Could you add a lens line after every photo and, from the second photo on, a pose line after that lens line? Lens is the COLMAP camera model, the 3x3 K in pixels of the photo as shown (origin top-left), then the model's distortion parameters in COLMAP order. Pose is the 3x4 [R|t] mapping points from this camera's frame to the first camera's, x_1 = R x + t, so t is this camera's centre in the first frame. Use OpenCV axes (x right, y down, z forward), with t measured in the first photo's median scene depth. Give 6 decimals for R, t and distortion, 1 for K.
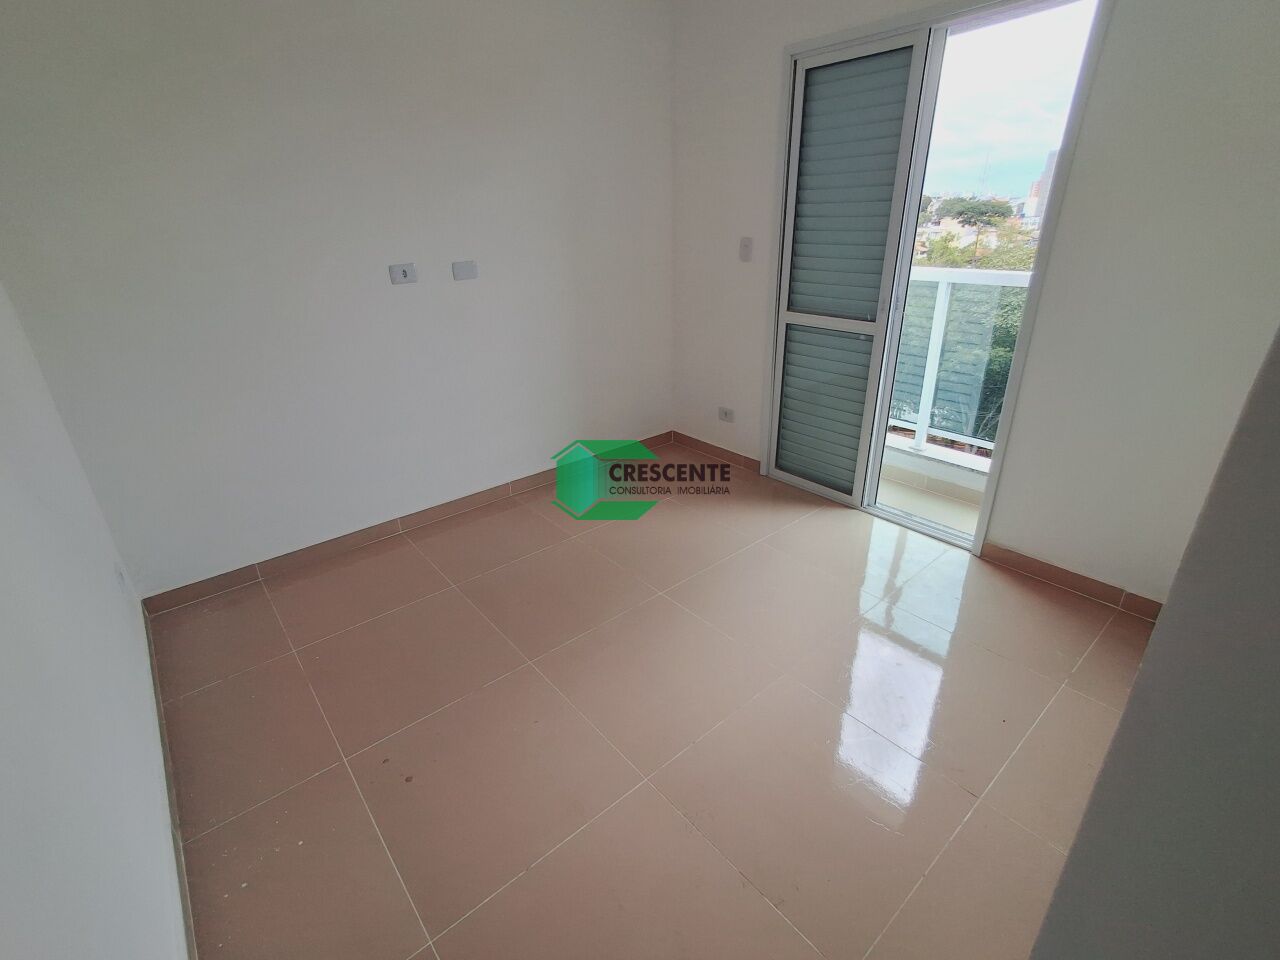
lens RADIAL K [[578.3, 0, 647.0], [0, 578.3, 472.2], [0, 0, 1]] dist [-0.003051, 0.000443]
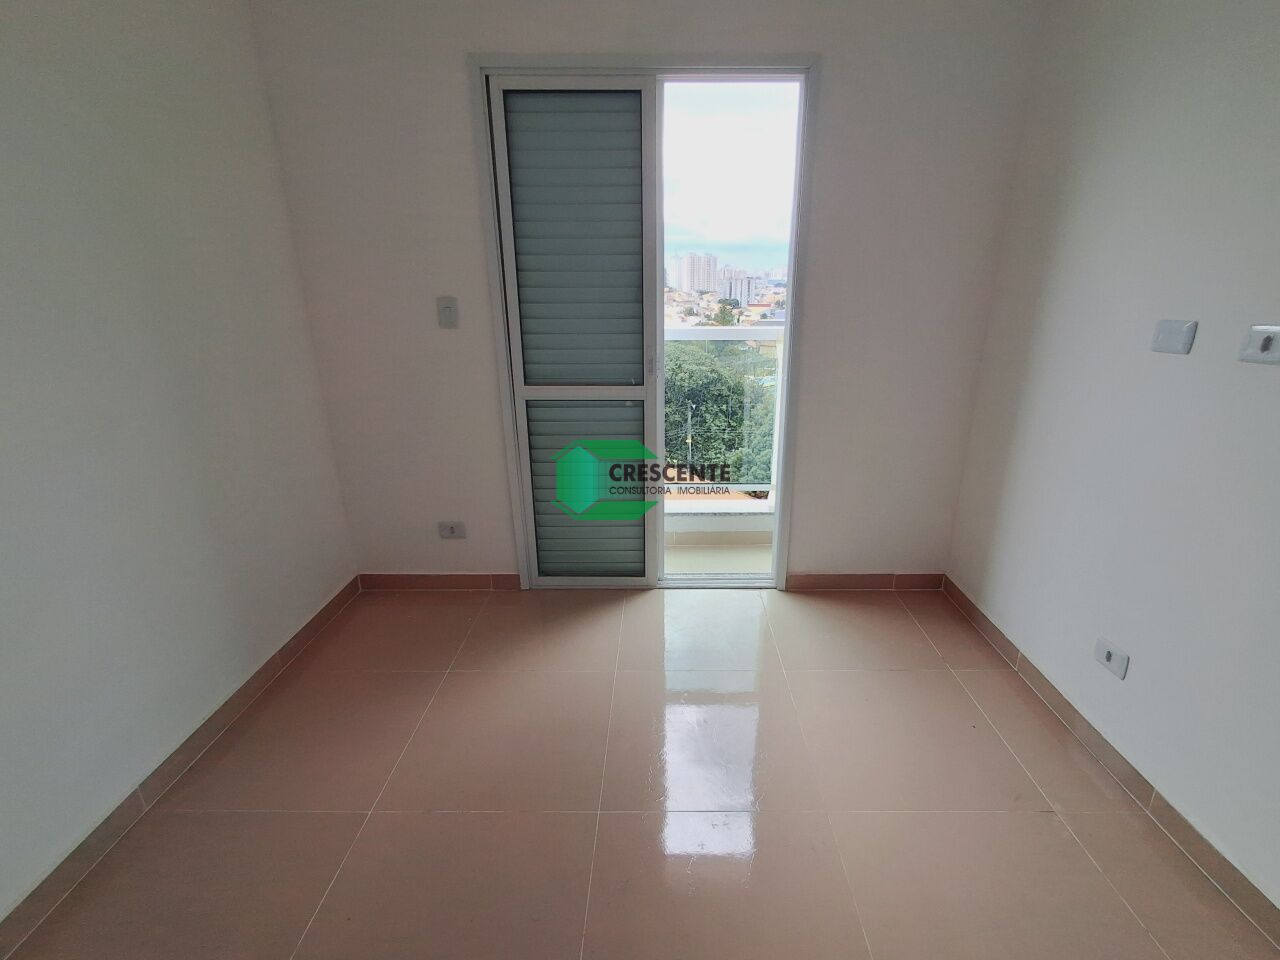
lens RADIAL K [[578.3, 0, 657.7], [0, 578.3, 489.1], [0, 0, 1]] dist [-0.003051, 0.000443]
pose [[0.653630, -0.232529, 0.720207, -0.250757], [0.295240, 0.954575, 0.040251, -0.120581], [-0.696851, 0.186325, 0.692590, 0.345651]]
